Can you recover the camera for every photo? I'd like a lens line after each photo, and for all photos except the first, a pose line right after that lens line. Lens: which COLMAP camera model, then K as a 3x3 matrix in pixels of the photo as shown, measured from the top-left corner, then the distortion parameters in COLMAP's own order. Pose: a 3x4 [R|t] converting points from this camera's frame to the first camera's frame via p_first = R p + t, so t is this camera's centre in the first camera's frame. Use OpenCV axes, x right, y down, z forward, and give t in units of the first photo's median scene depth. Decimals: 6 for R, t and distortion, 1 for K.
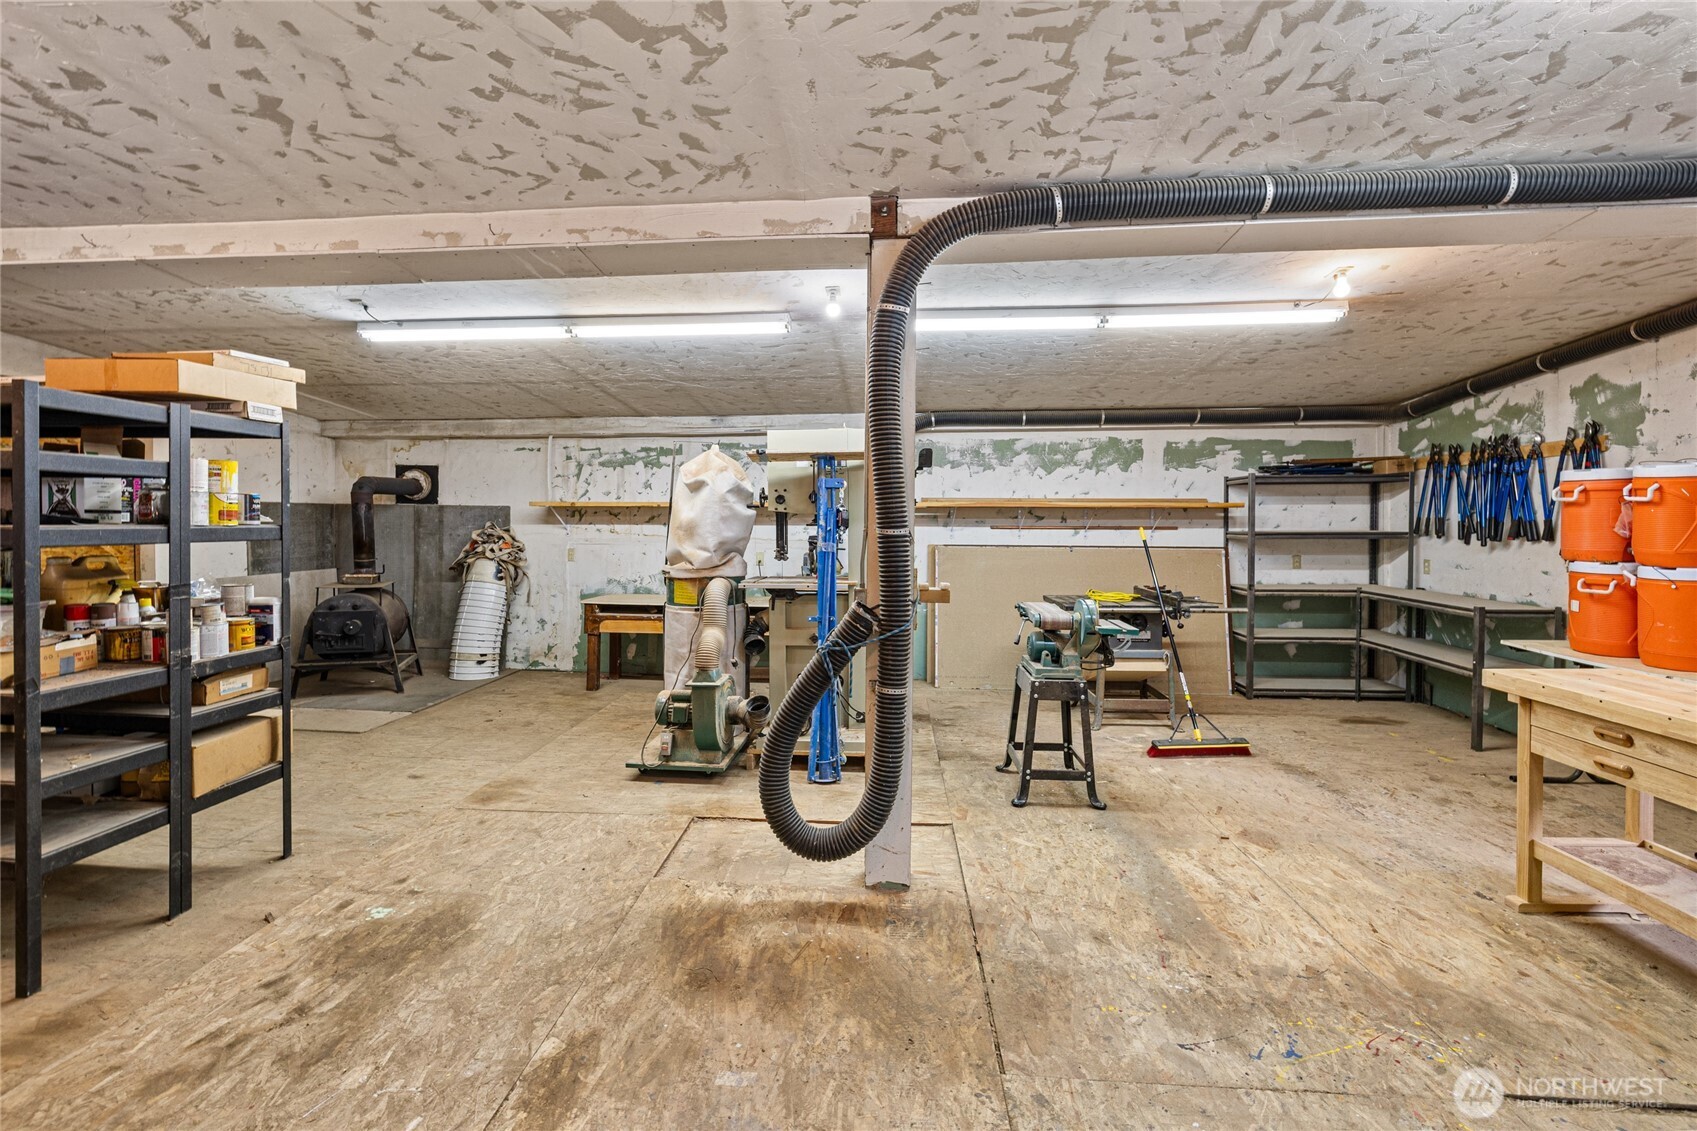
lens RADIAL K [[717.4, 0, 844.9], [0, 717.4, 525.4], [0, 0, 1]] dist [0.001816, -0.000225]
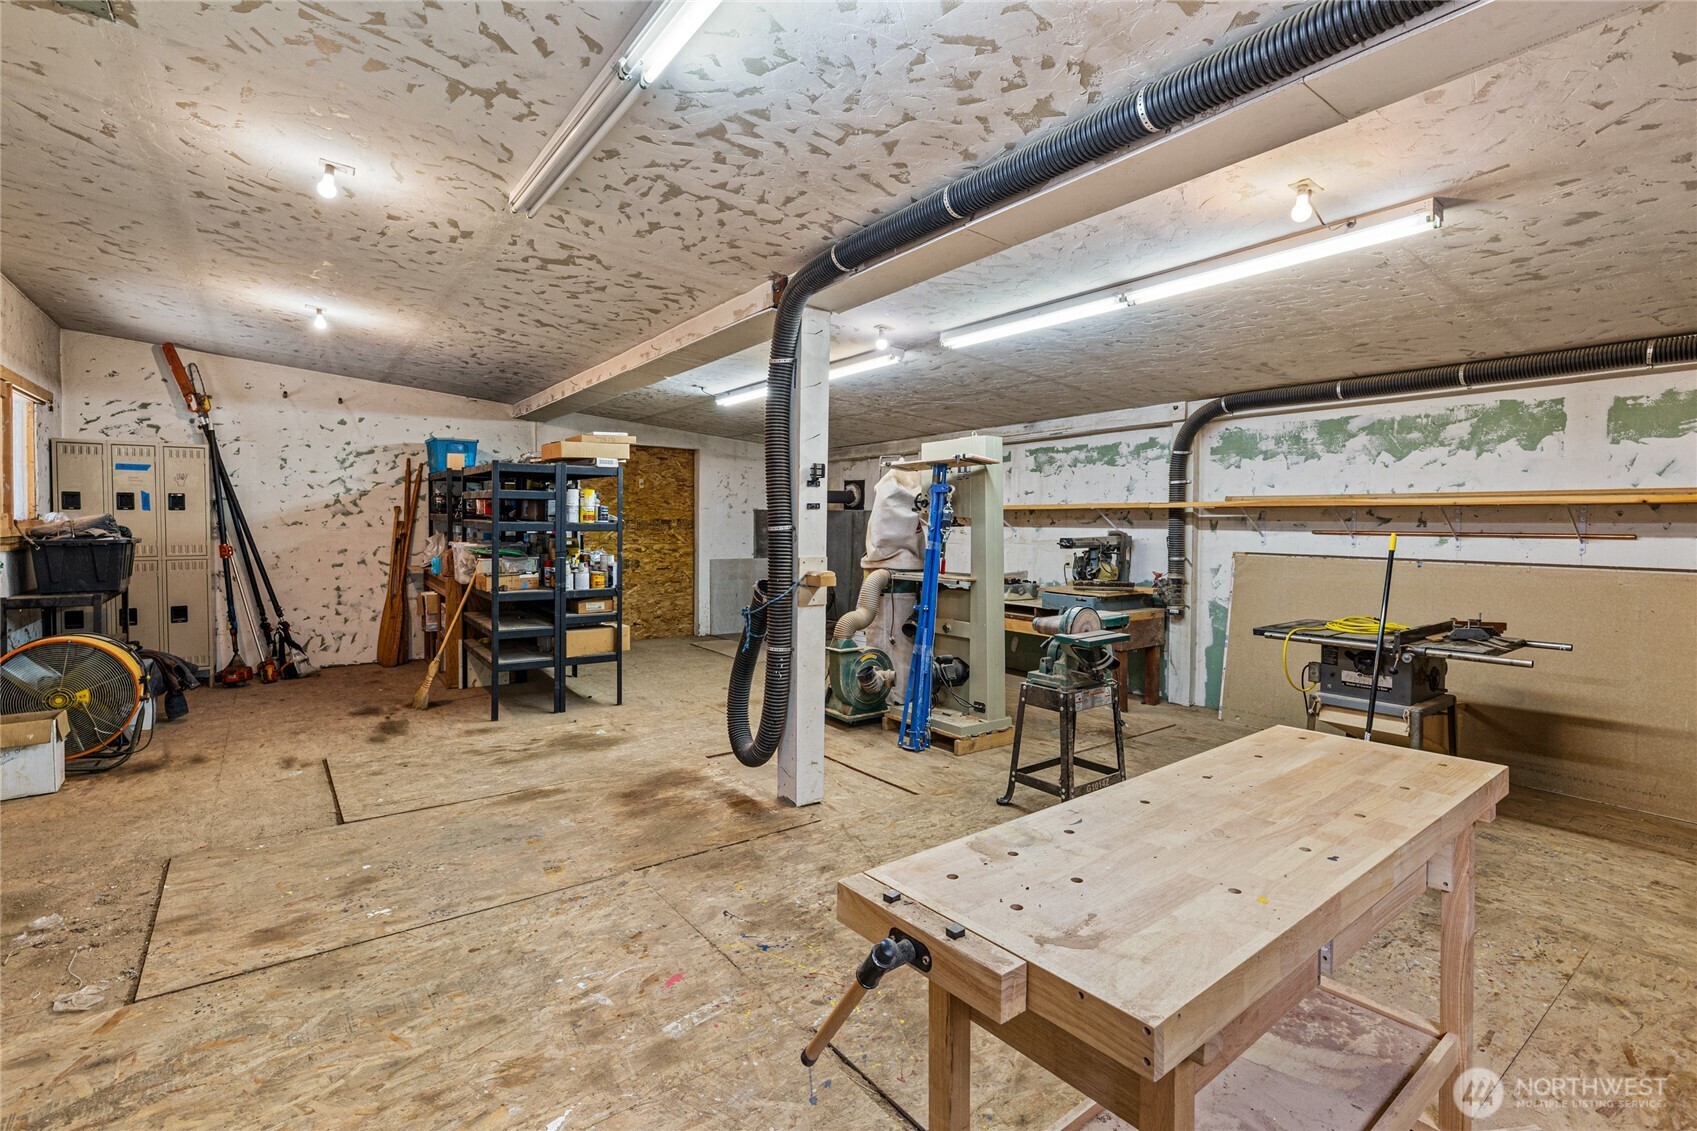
lens RADIAL K [[775.0, 0, 849.4], [0, 775.0, 523.6], [0, 0, 1]] dist [-0.005849, -0.000269]
pose [[0.660098, 0.003810, -0.751170, 0.881191], [-0.010082, 0.999942, -0.003788, 0.002363], [0.751112, 0.010074, 0.660098, 0.111098]]
